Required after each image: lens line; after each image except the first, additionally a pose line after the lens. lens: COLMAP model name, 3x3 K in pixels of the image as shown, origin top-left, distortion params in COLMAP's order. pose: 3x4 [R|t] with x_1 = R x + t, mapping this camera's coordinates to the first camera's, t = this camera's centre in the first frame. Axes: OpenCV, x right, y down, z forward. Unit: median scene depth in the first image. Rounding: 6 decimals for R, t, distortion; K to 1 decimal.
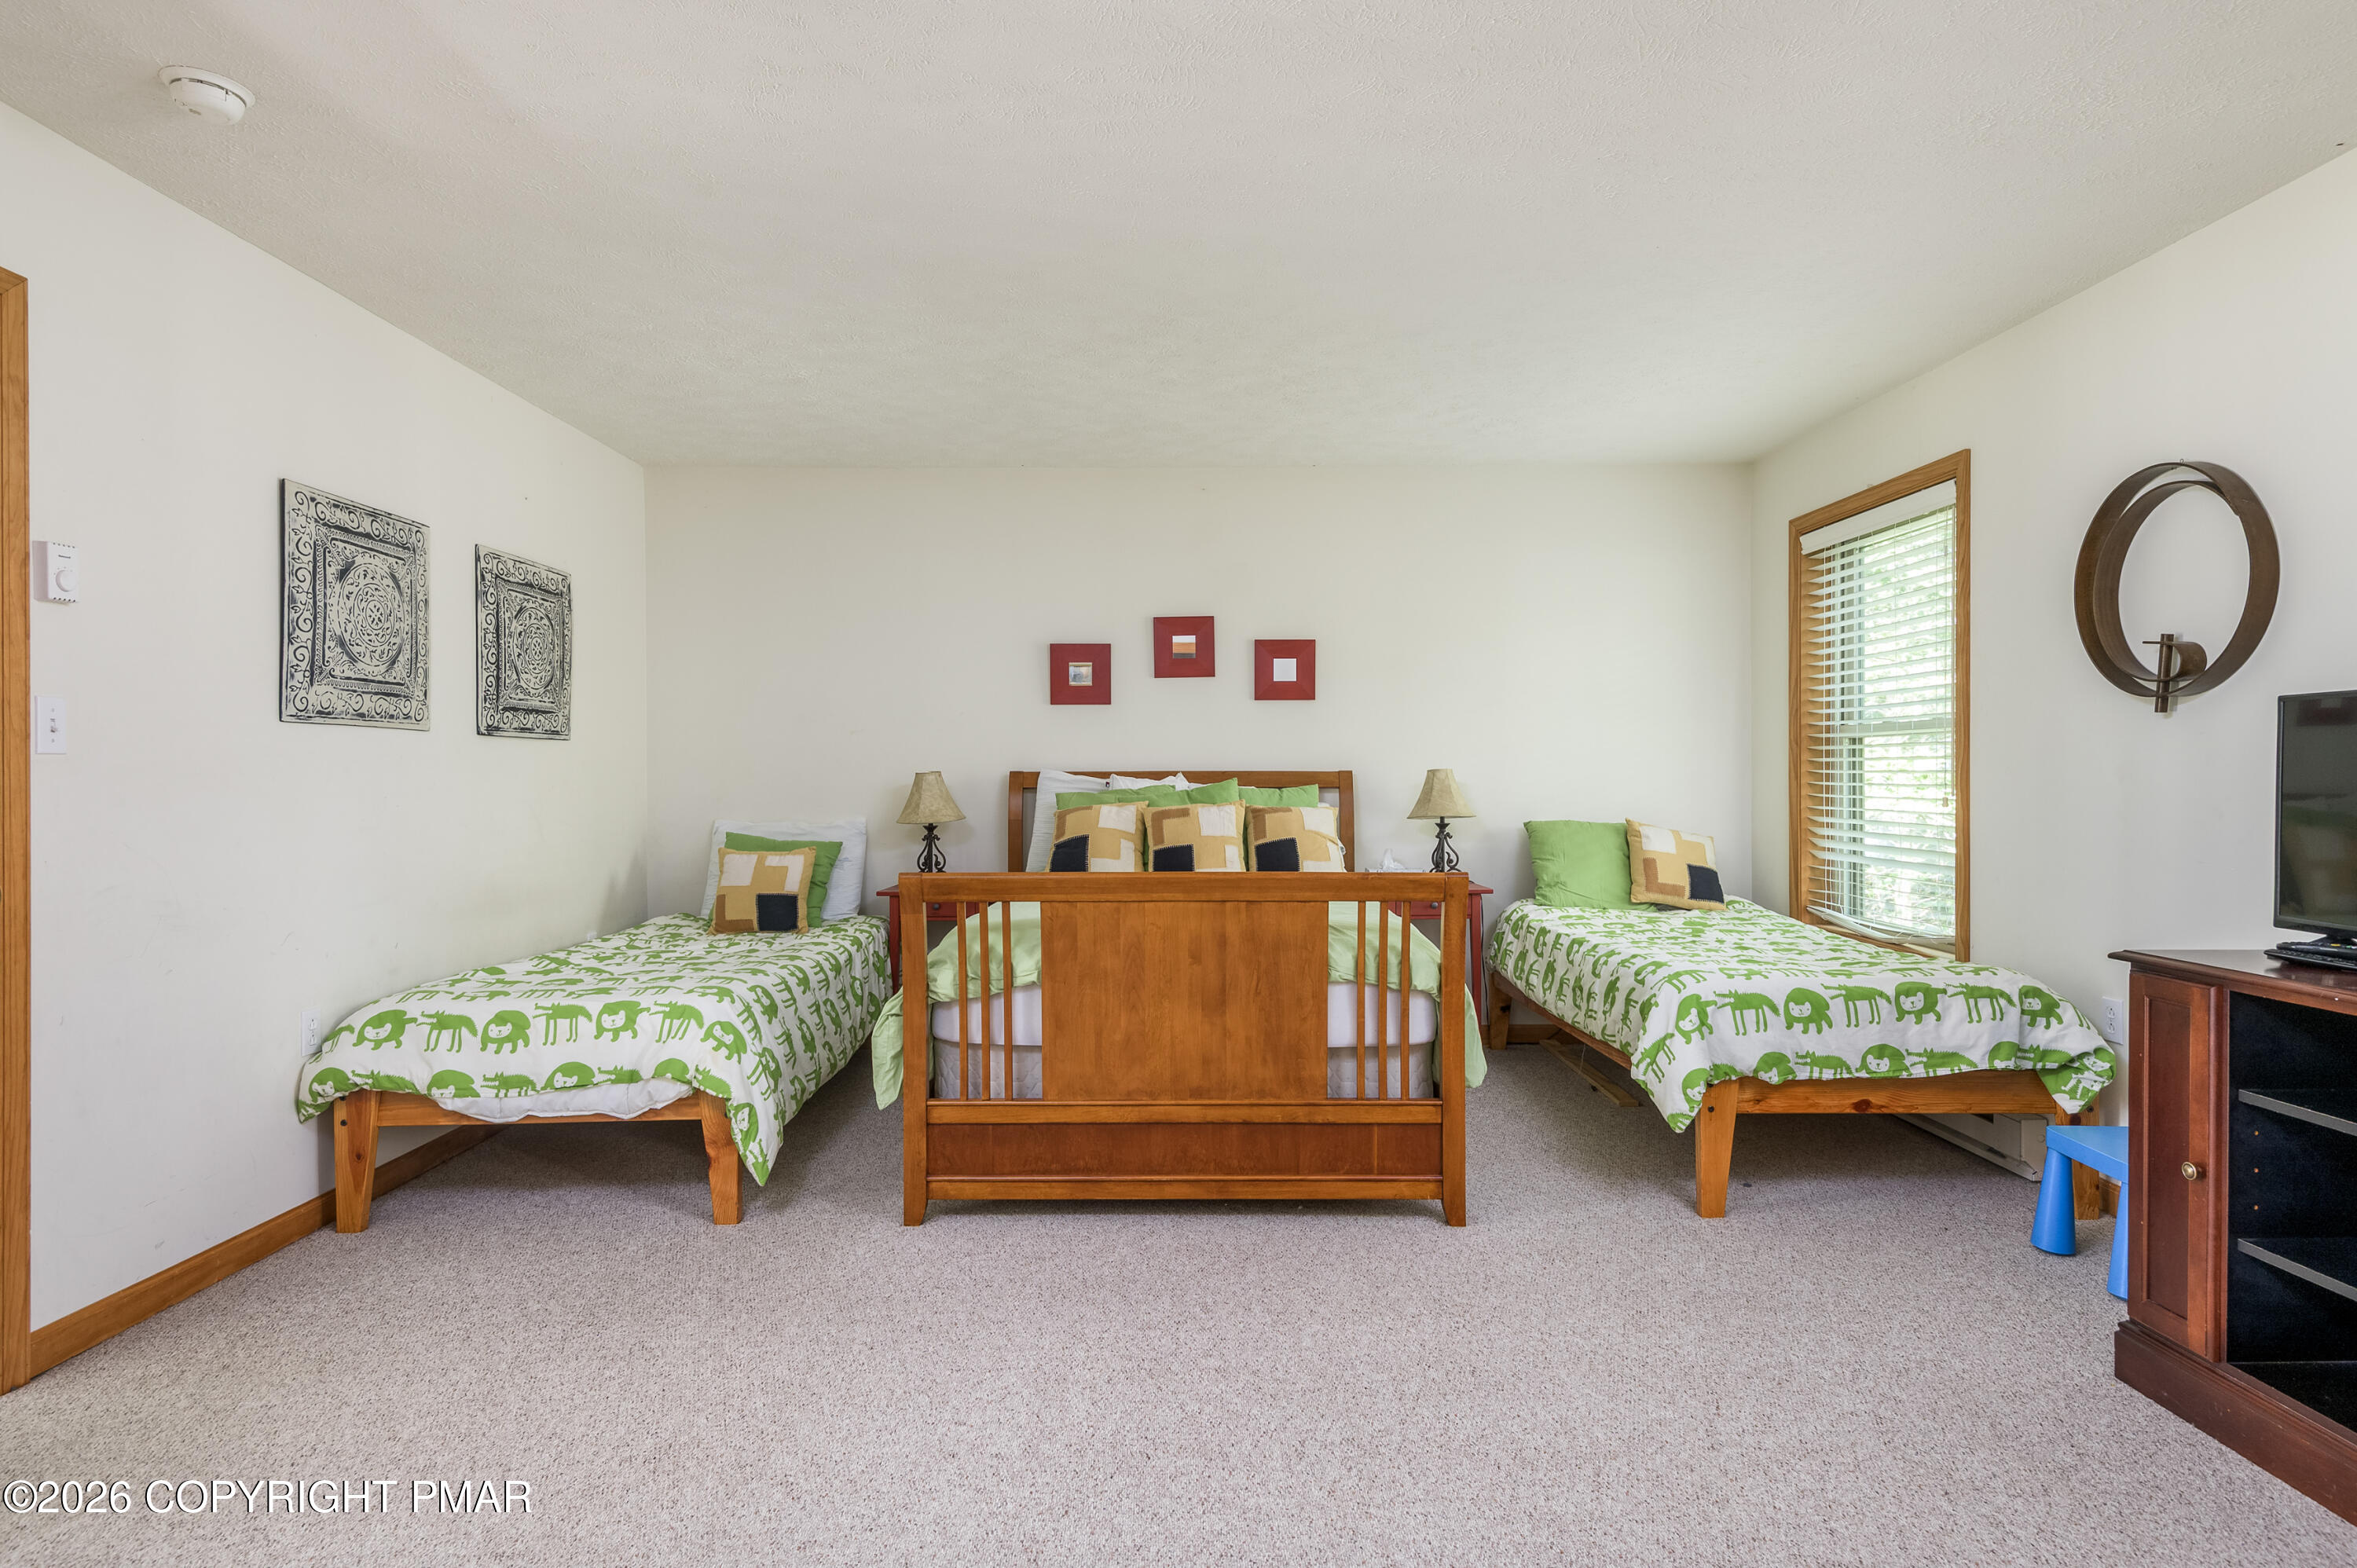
lens RADIAL K [[1293.2, 0, 1189.4], [0, 1293.2, 778.1], [0, 0, 1]] dist [0.011506, -0.007602]
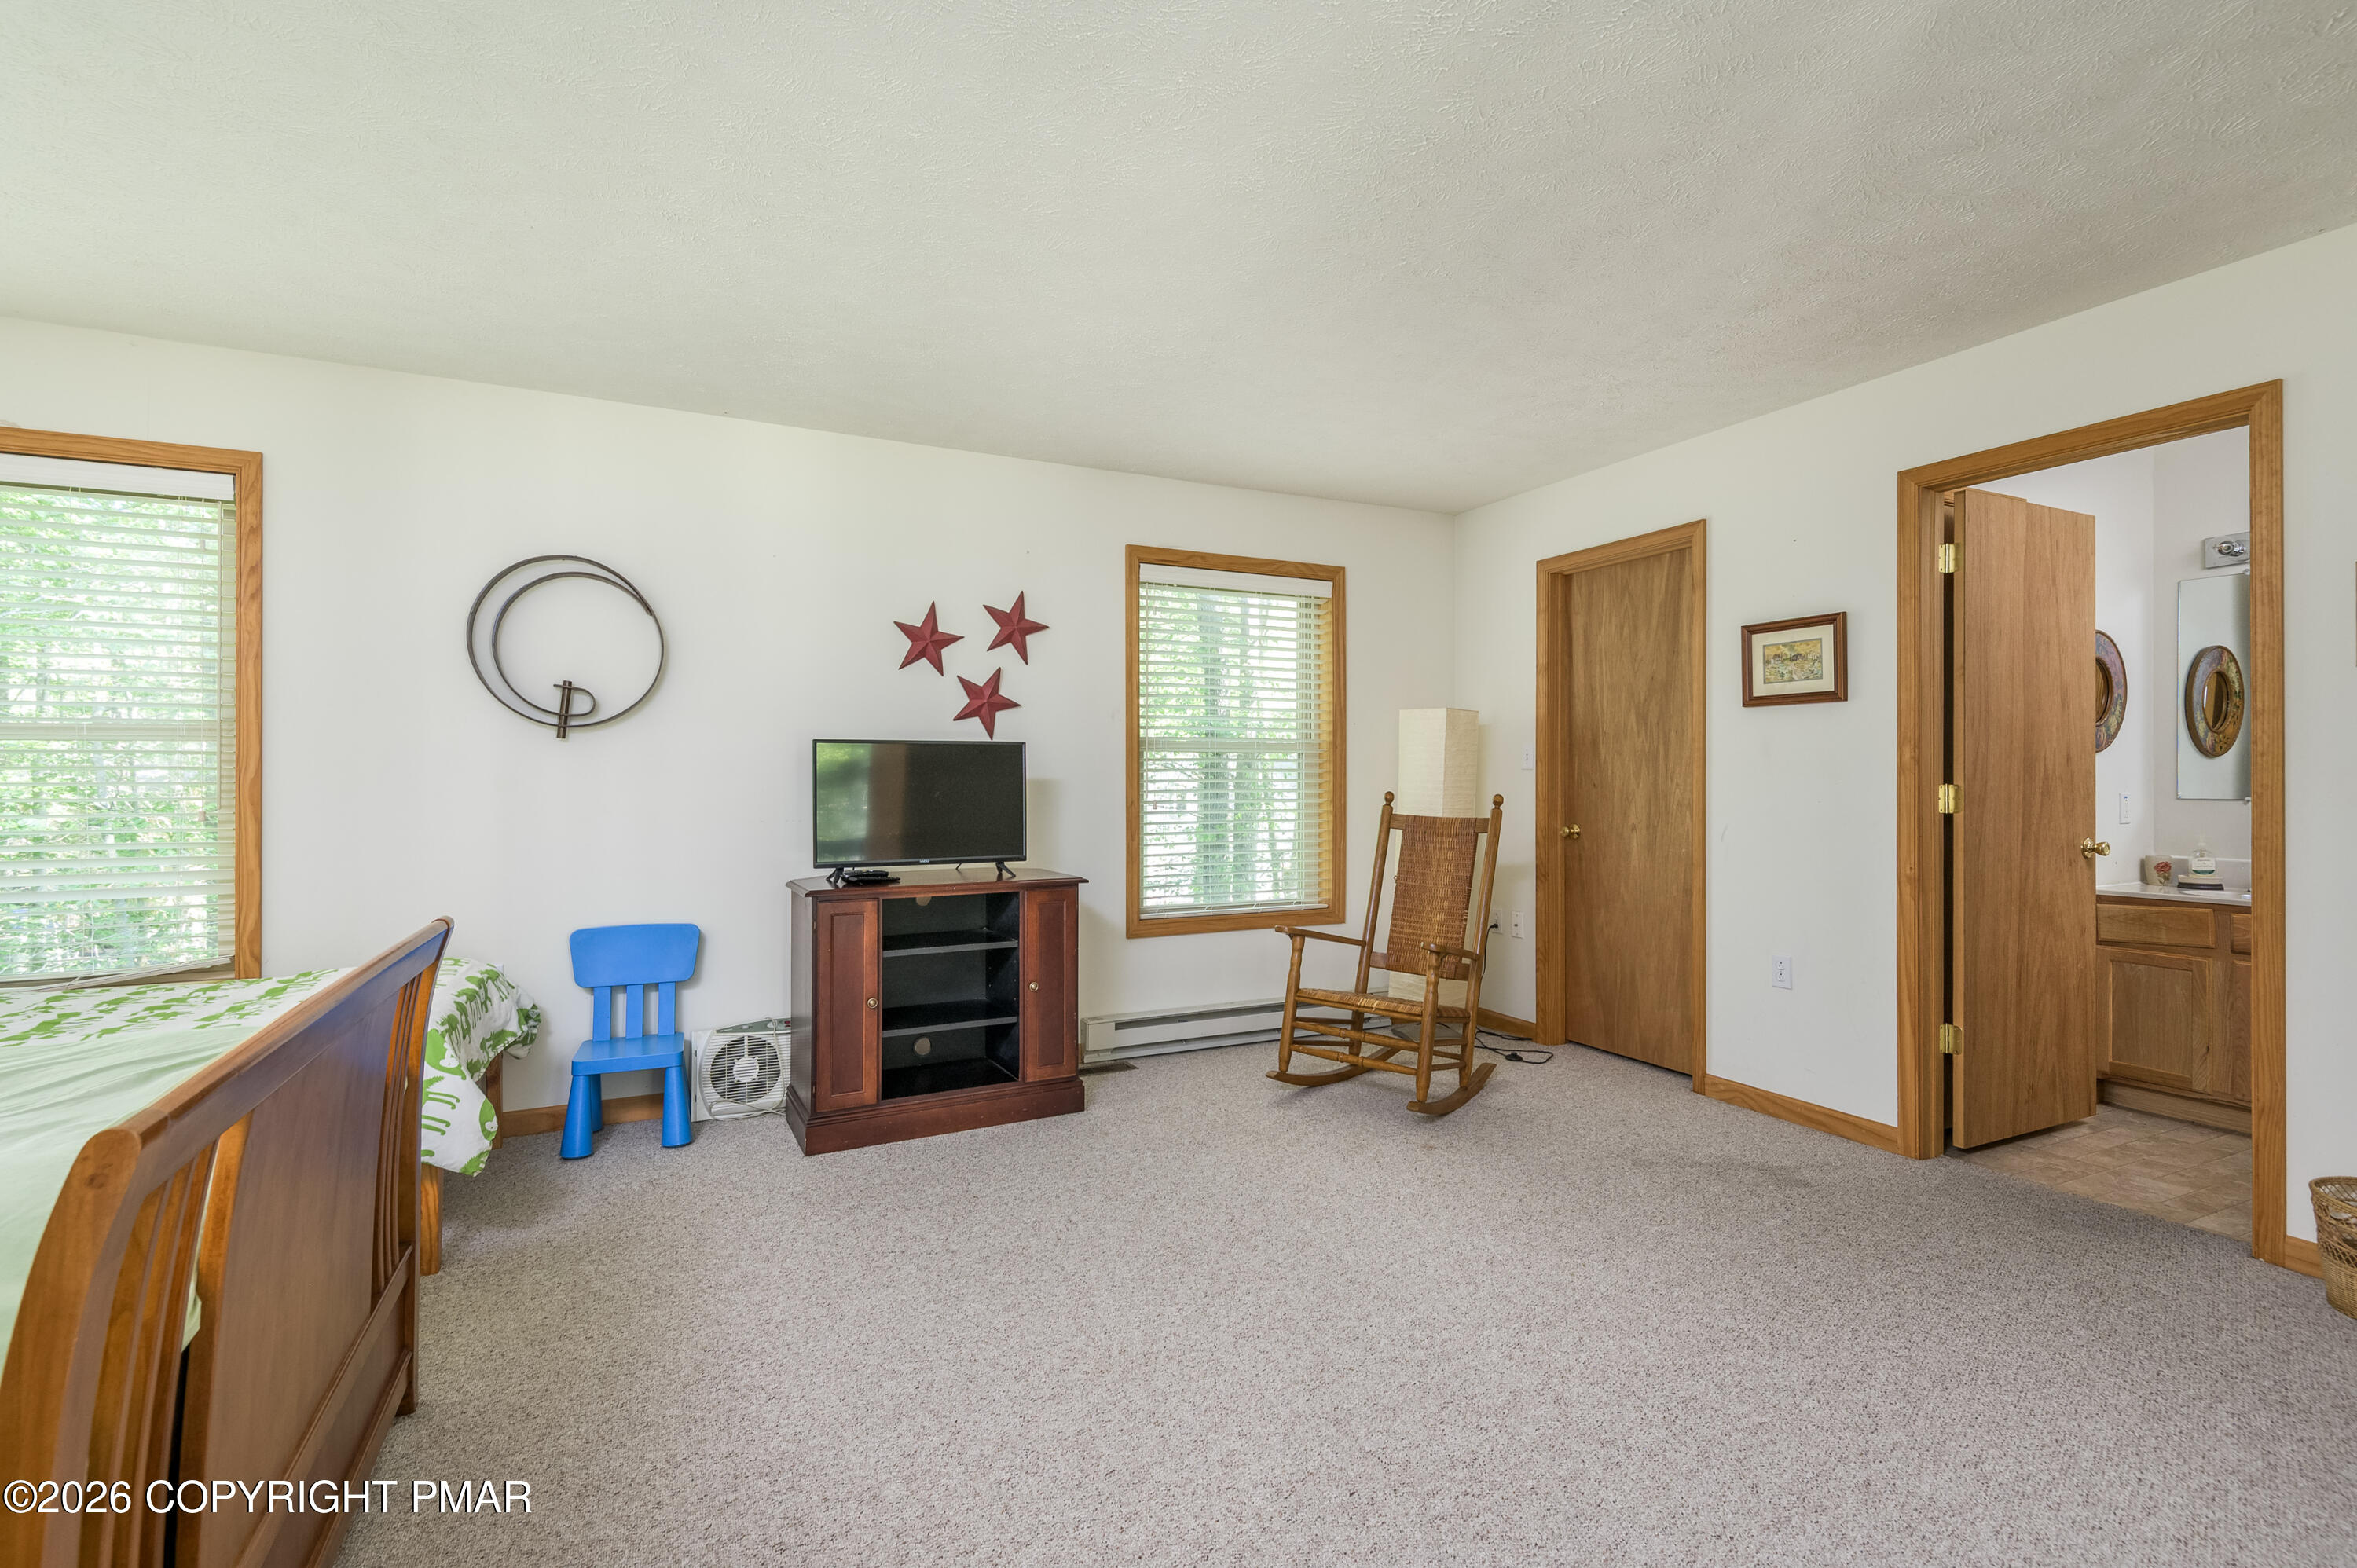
lens RADIAL K [[1100.0, 0, 1196.8], [0, 1100.0, 779.8], [0, 0, 1]] dist [0.008929, -0.004646]
pose [[-0.457105, -0.001528, 0.889412, -0.580297], [0.001643, 0.999995, 0.002563, -0.010058], [-0.889411, 0.002633, -0.457100, 0.940676]]
